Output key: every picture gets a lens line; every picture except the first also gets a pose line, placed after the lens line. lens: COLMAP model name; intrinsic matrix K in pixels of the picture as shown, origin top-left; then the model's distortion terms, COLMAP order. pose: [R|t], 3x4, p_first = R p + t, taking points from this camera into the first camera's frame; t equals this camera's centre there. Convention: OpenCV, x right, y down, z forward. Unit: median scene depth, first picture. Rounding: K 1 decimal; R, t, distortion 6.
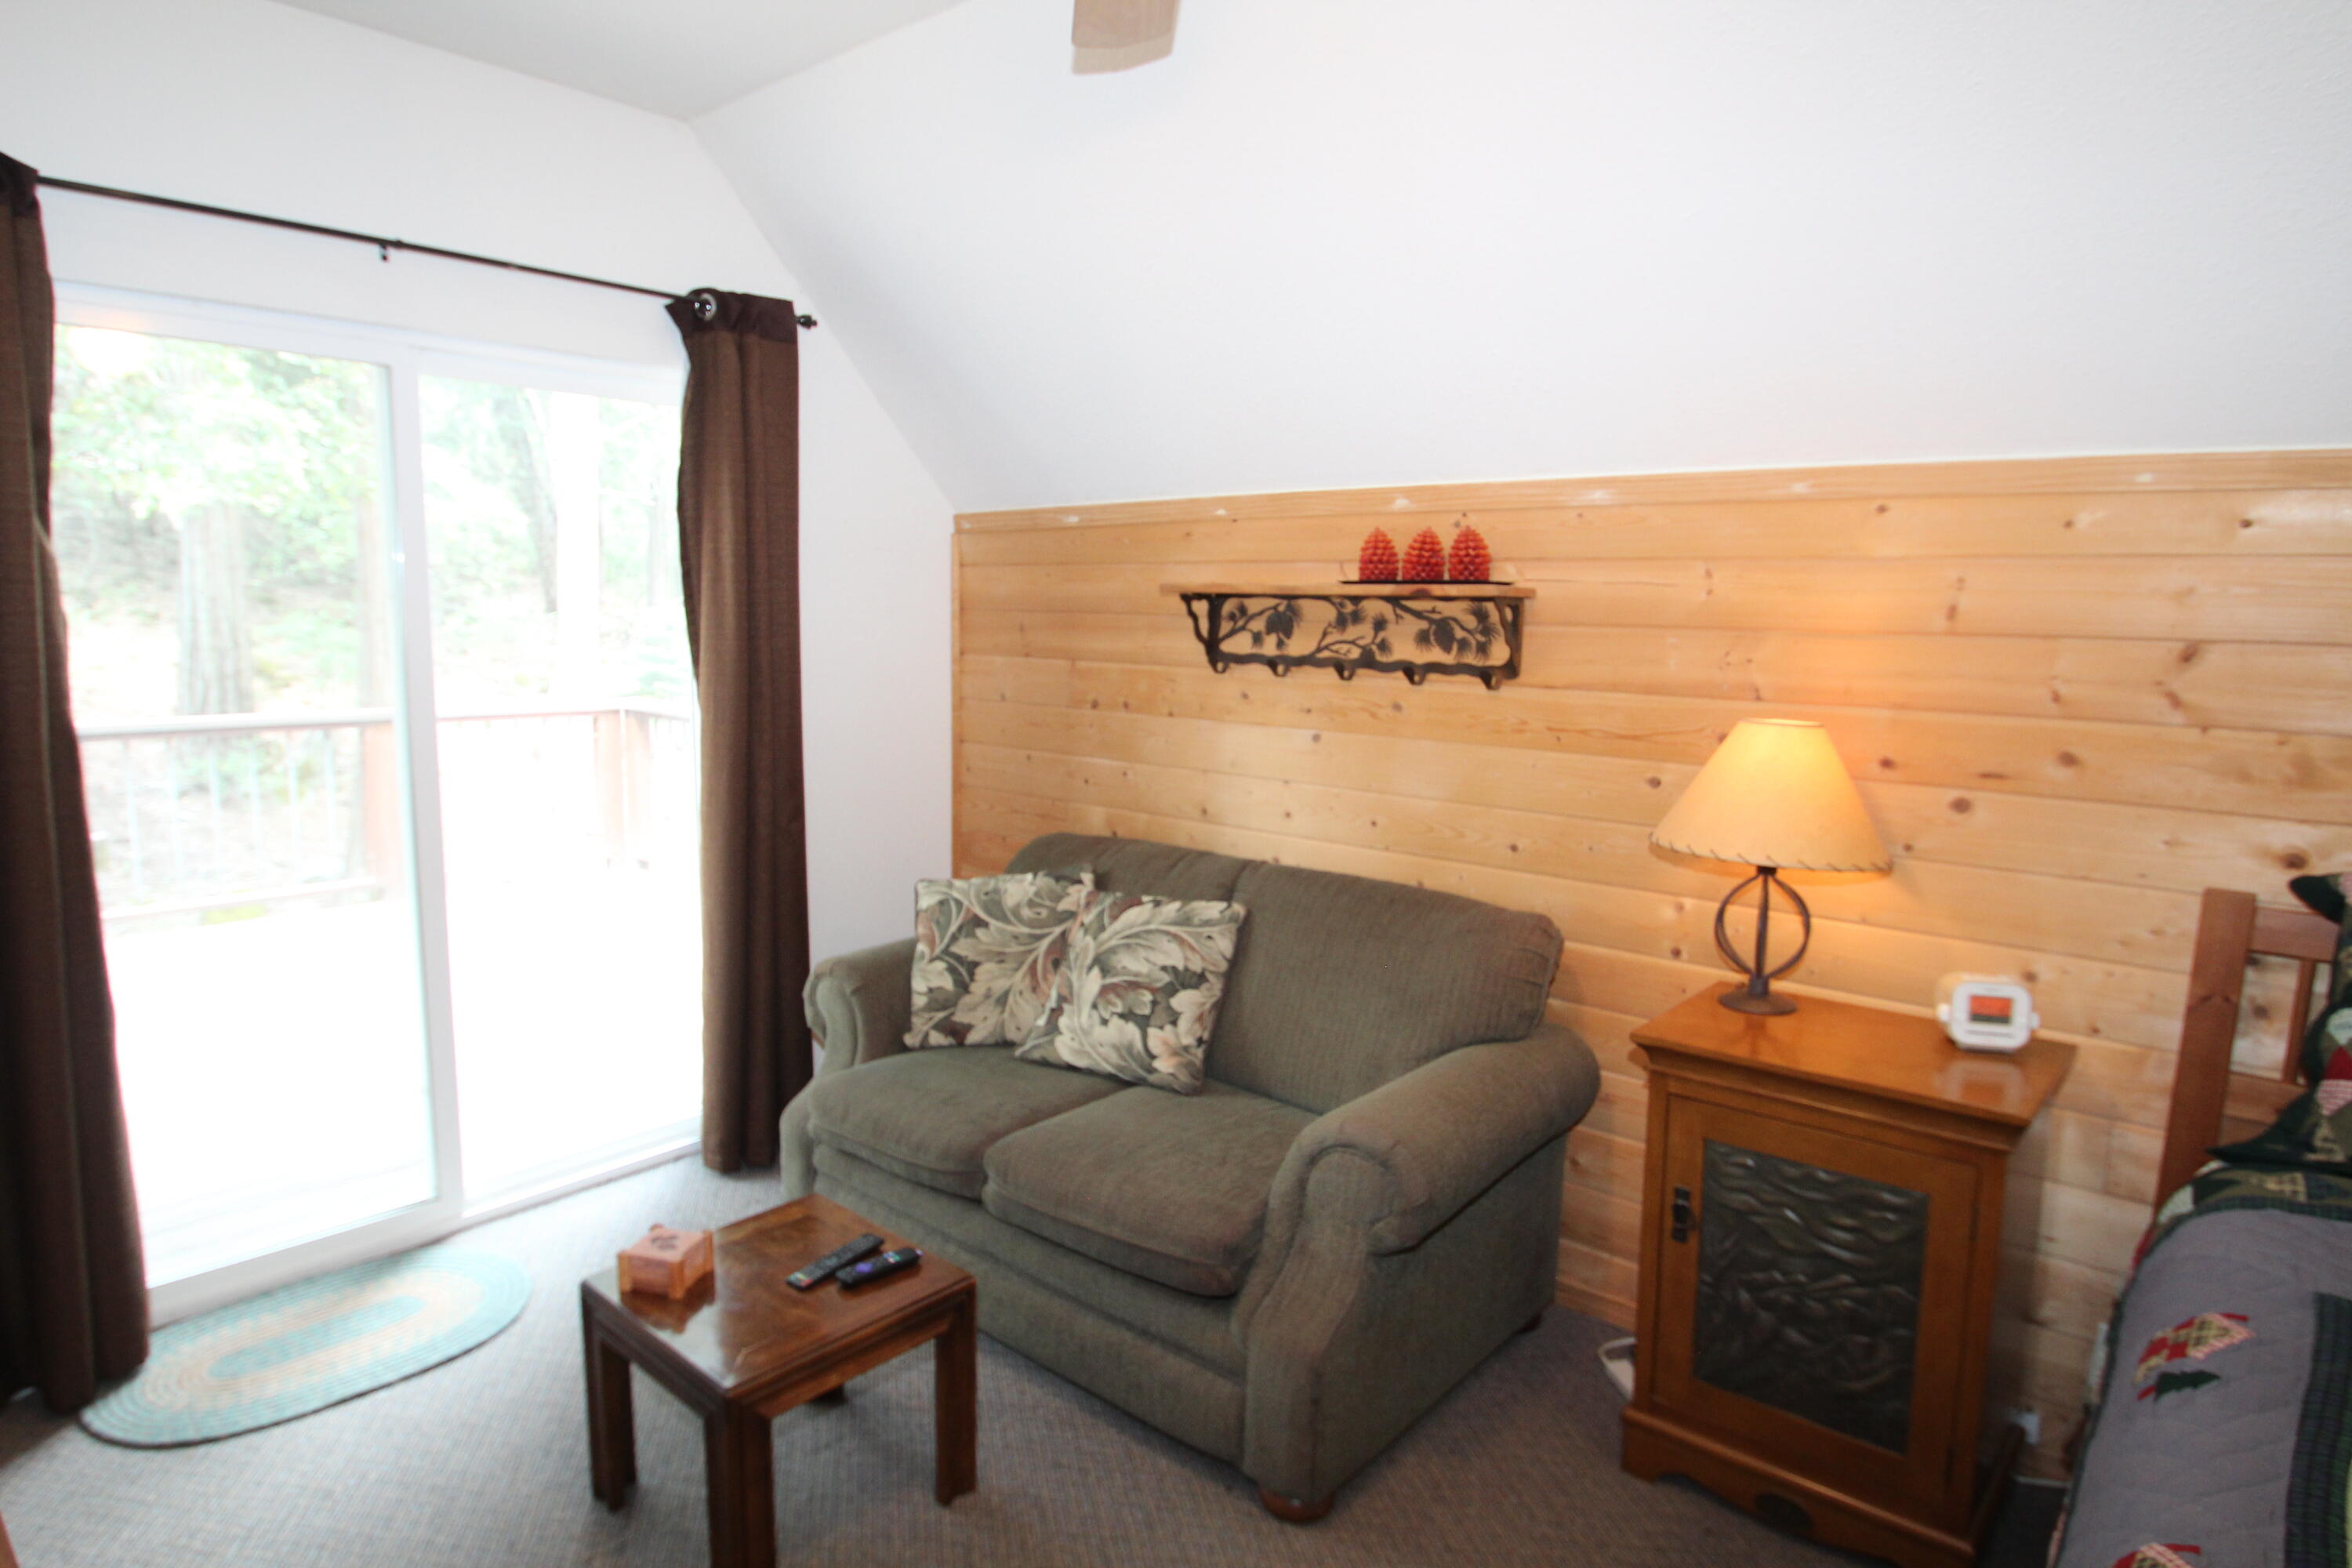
lens RADIAL K [[1331.6, 0, 1148.8], [0, 1331.6, 805.9], [0, 0, 1]] dist [-0.015998, -0.008798]
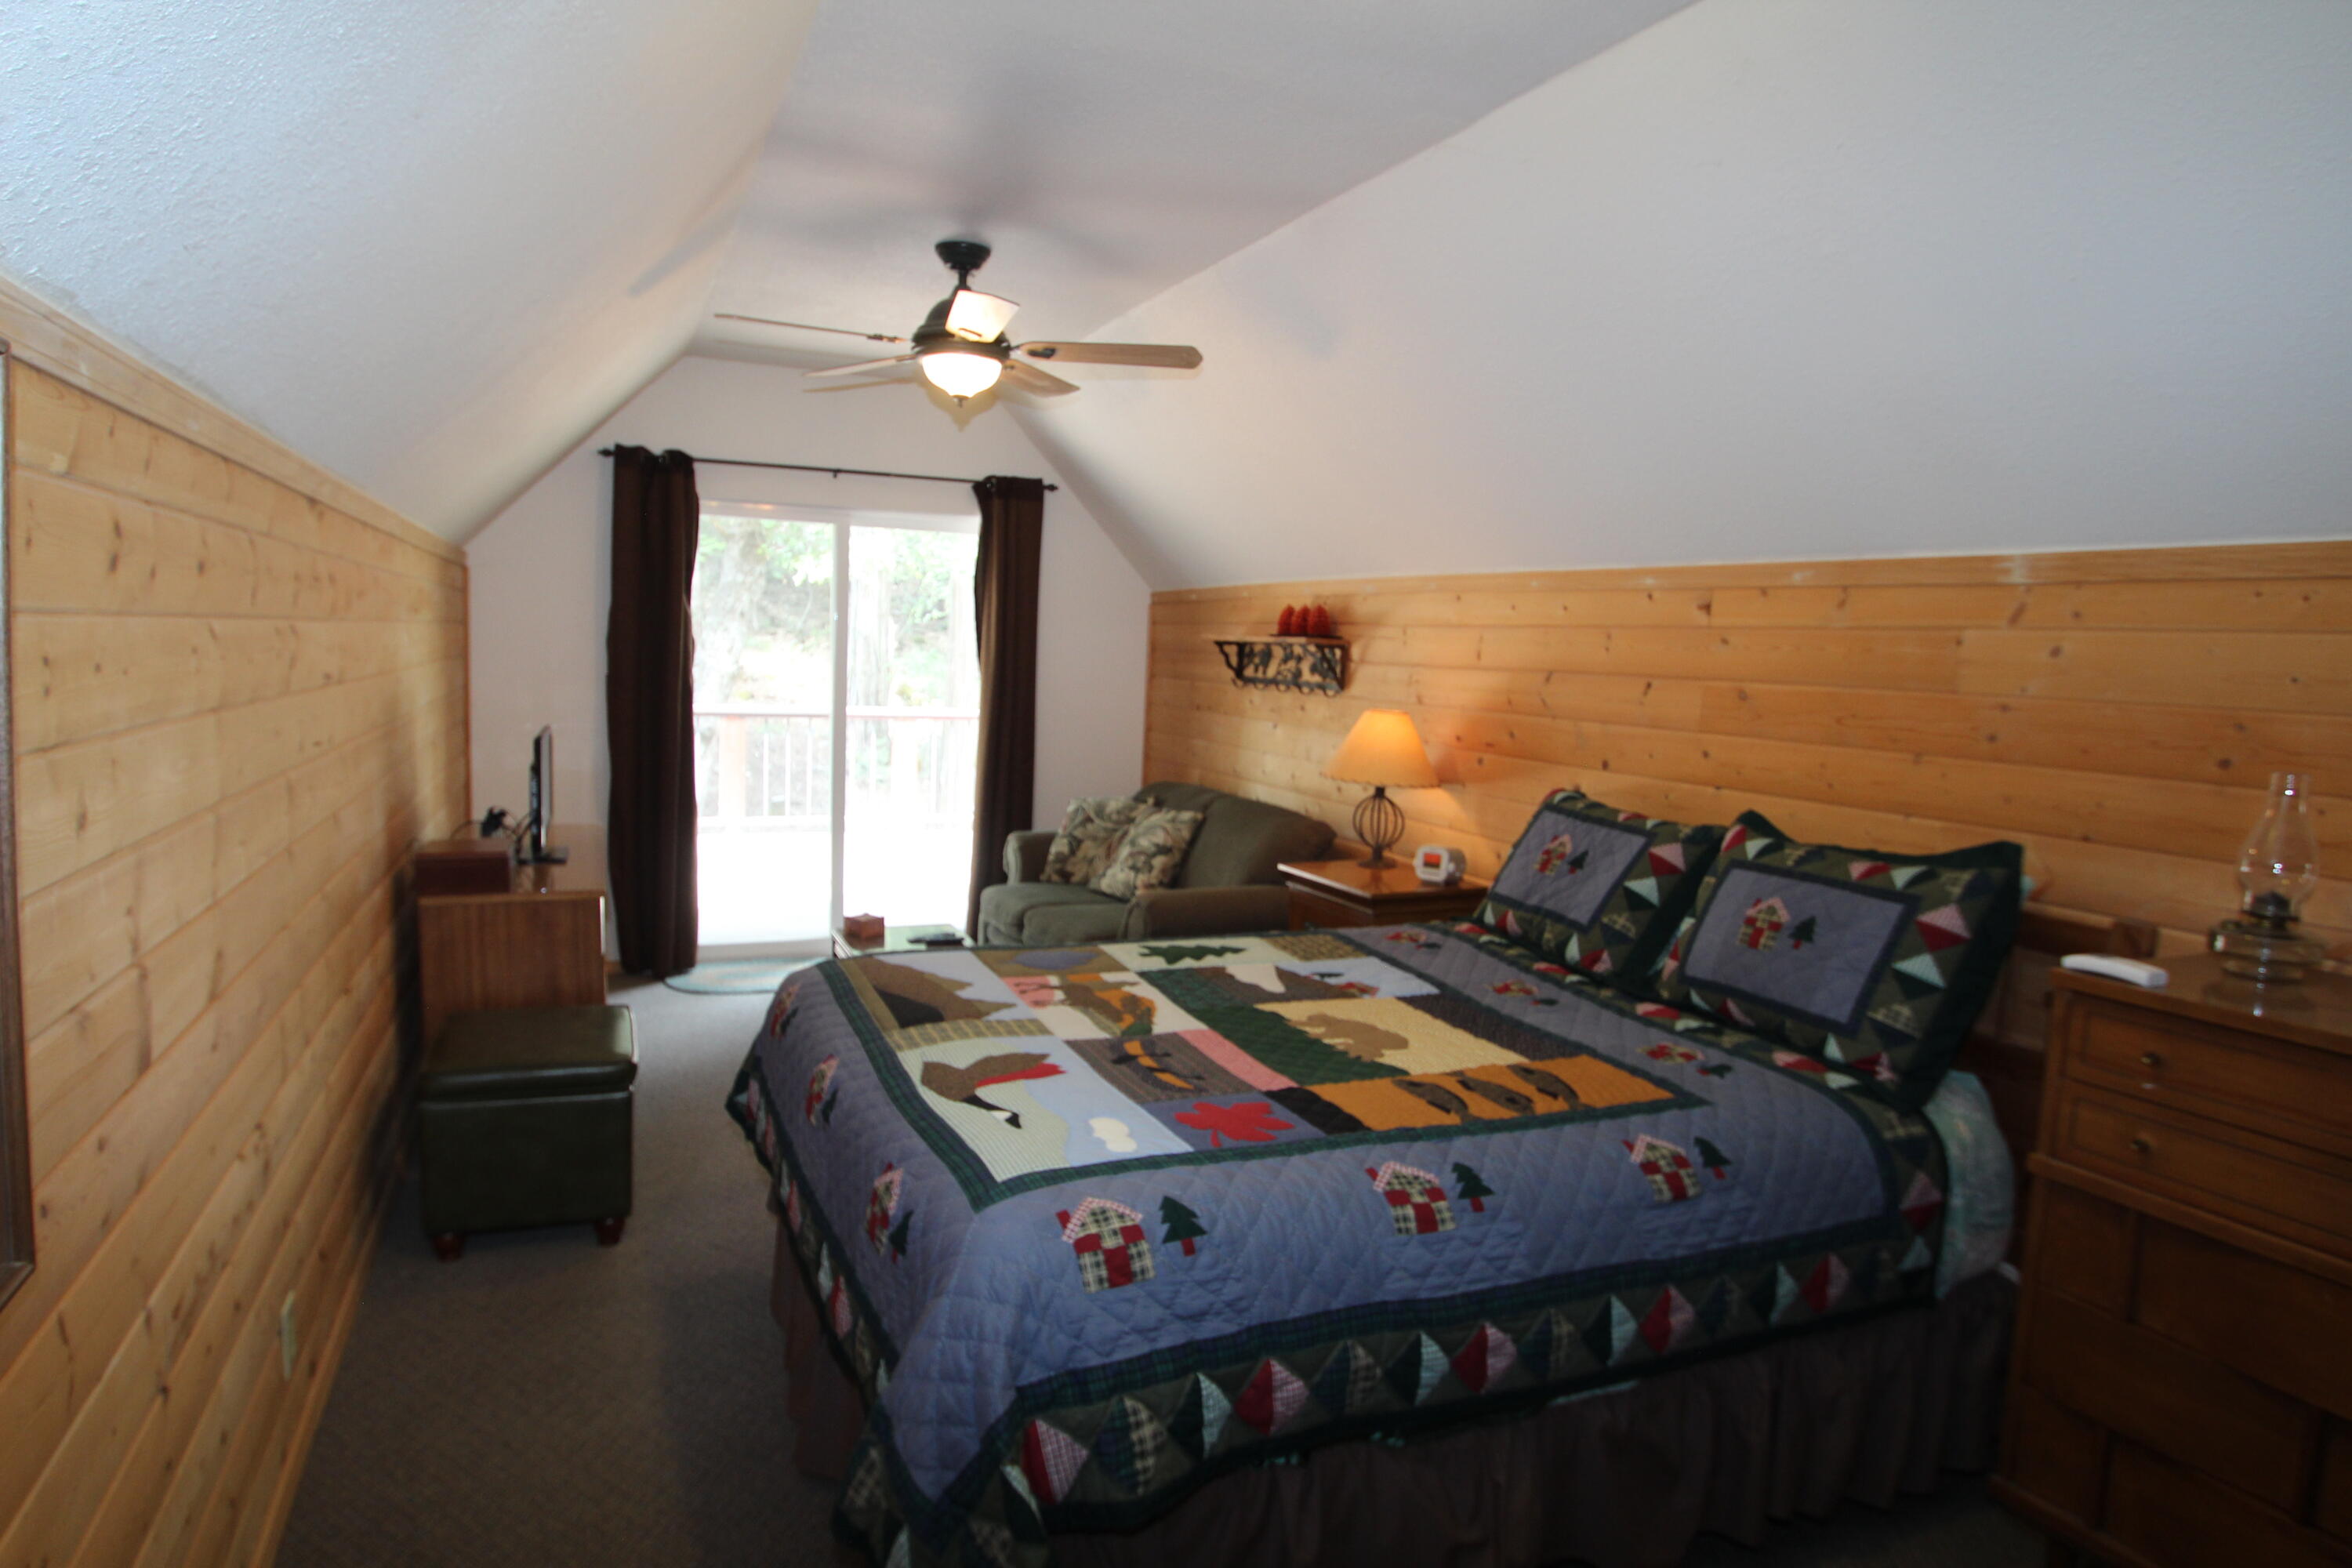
lens RADIAL K [[1331.6, 0, 1148.8], [0, 1331.6, 805.9], [0, 0, 1]] dist [-0.015998, -0.008798]
pose [[0.904776, 0.070621, -0.419992, 0.714058], [-0.087827, 0.995898, -0.021742, 0.102628], [0.416734, 0.056558, 0.907267, -0.615523]]
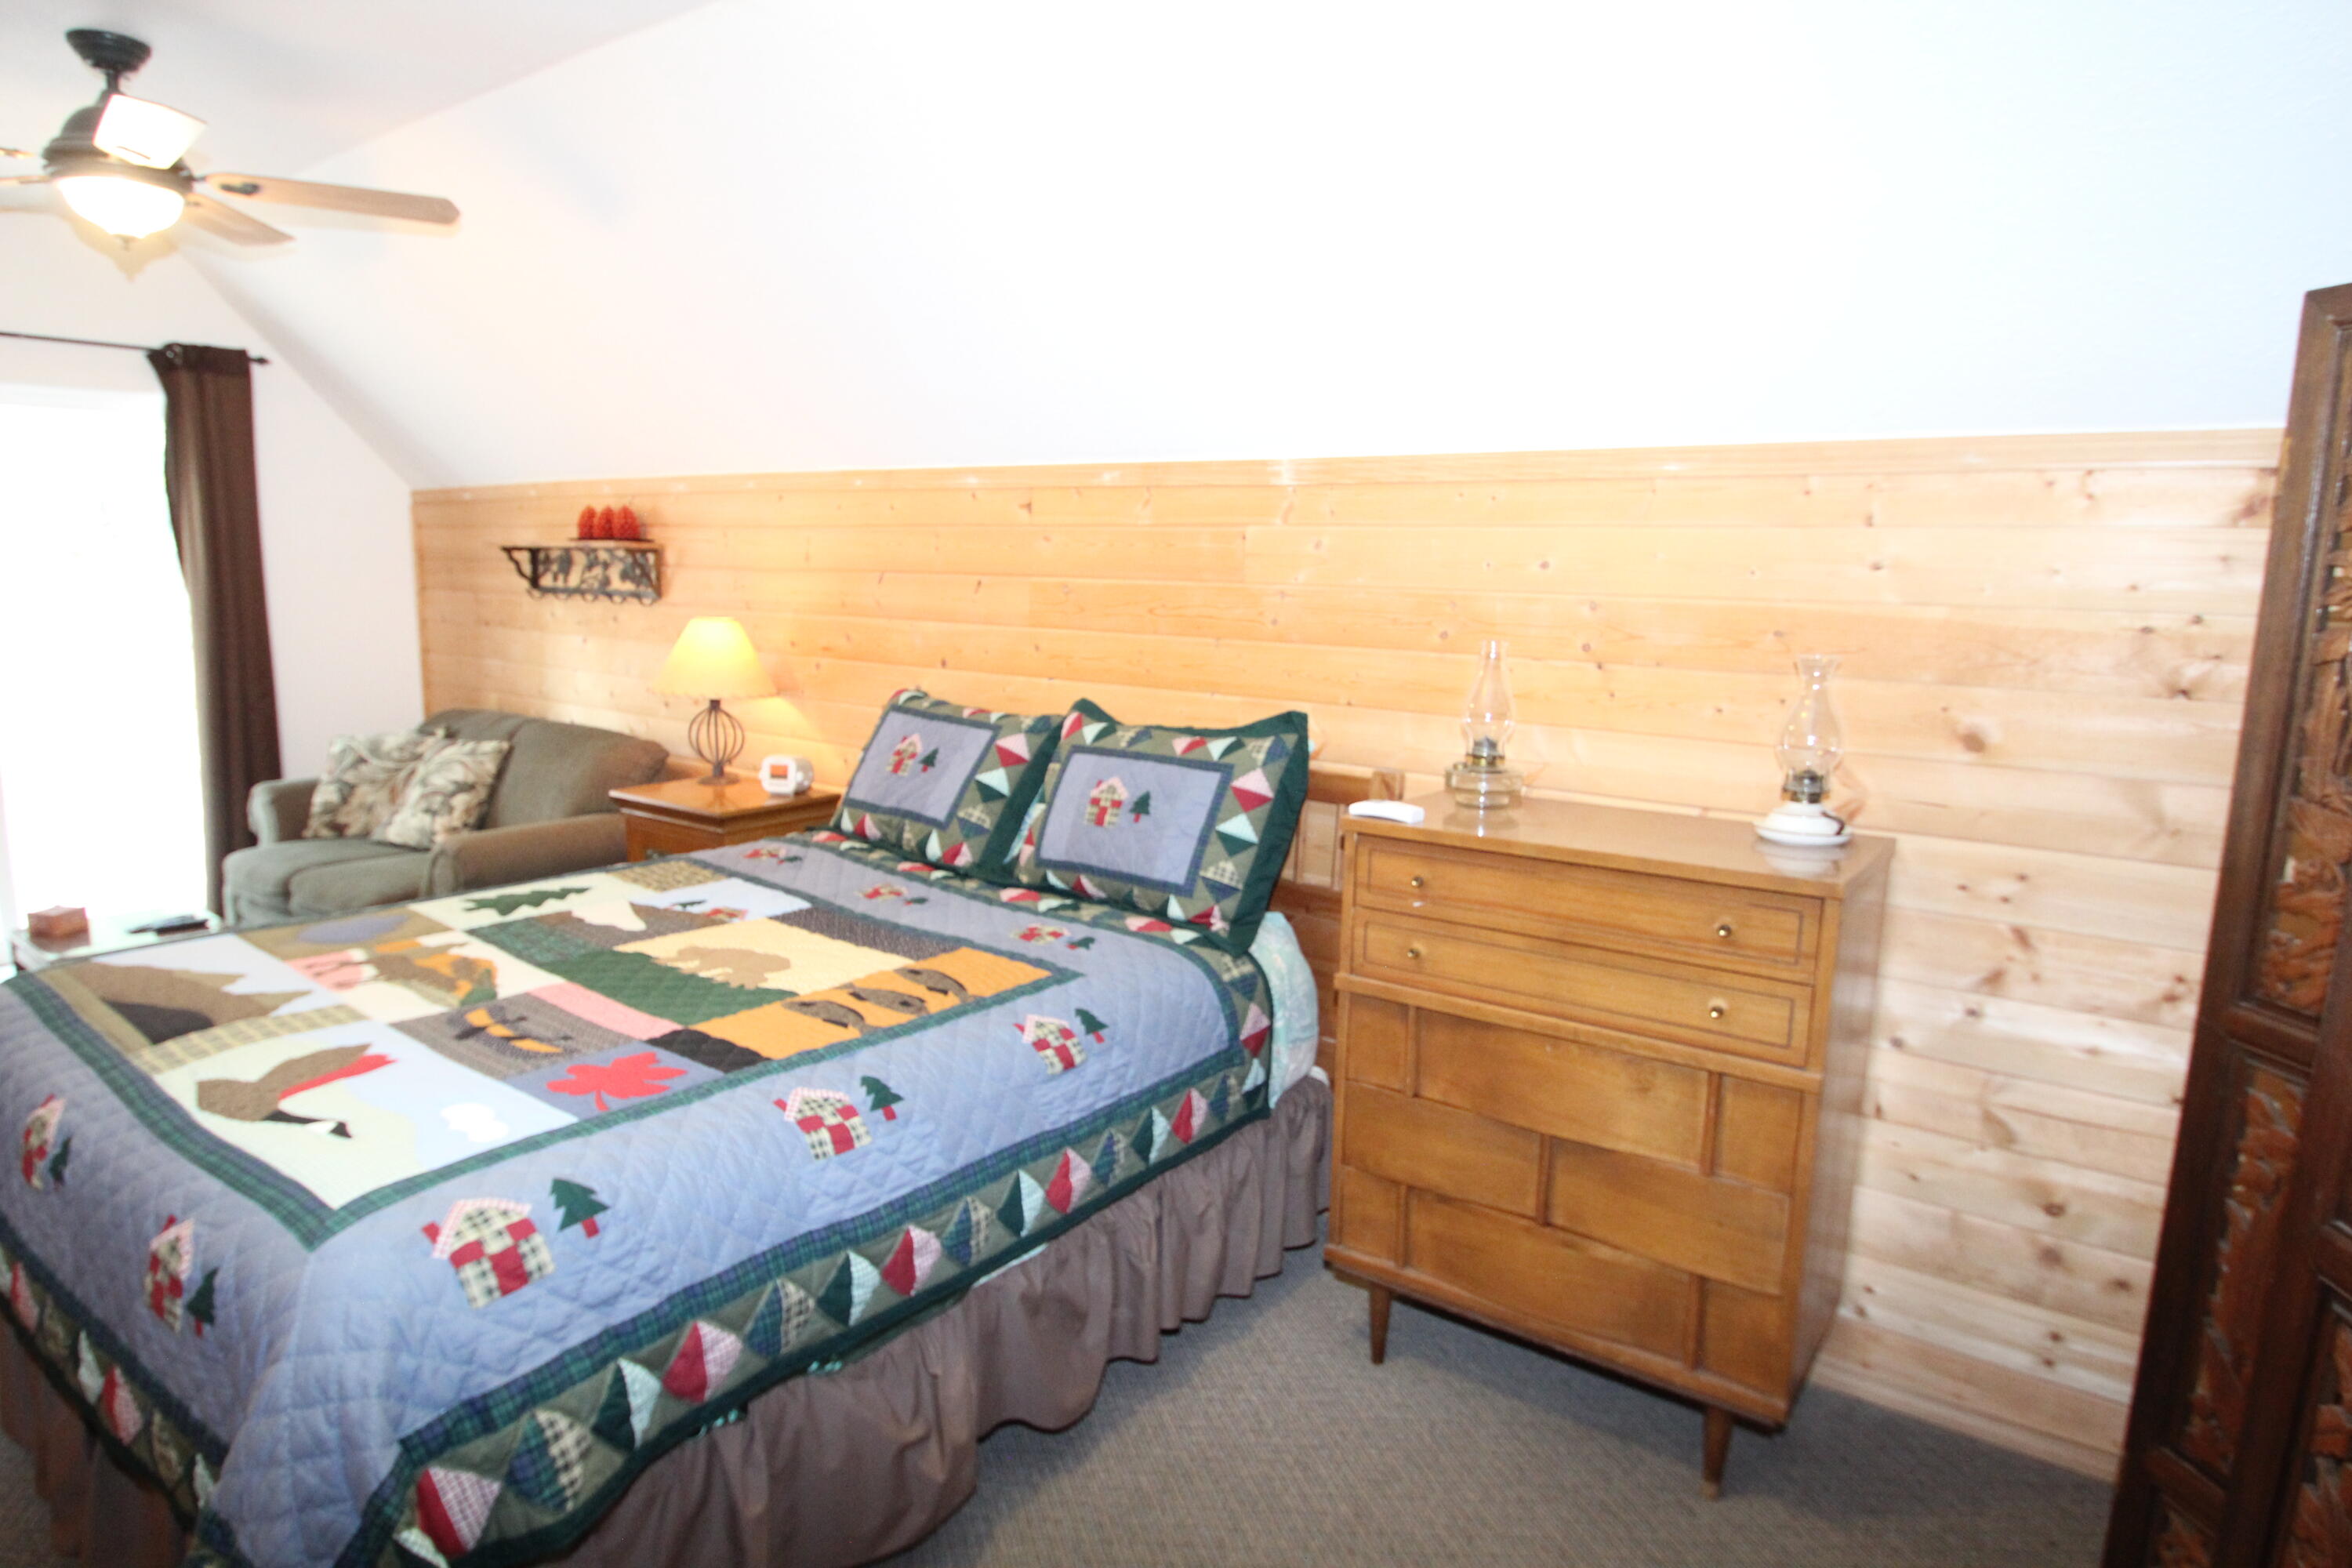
lens RADIAL K [[1331.6, 0, 1148.8], [0, 1331.6, 805.9], [0, 0, 1]] dist [-0.015998, -0.008798]
pose [[0.997604, -0.004272, 0.069051, 0.684913], [0.002372, 0.999617, 0.027576, 0.101699], [-0.069142, -0.027346, 0.997232, -0.599191]]
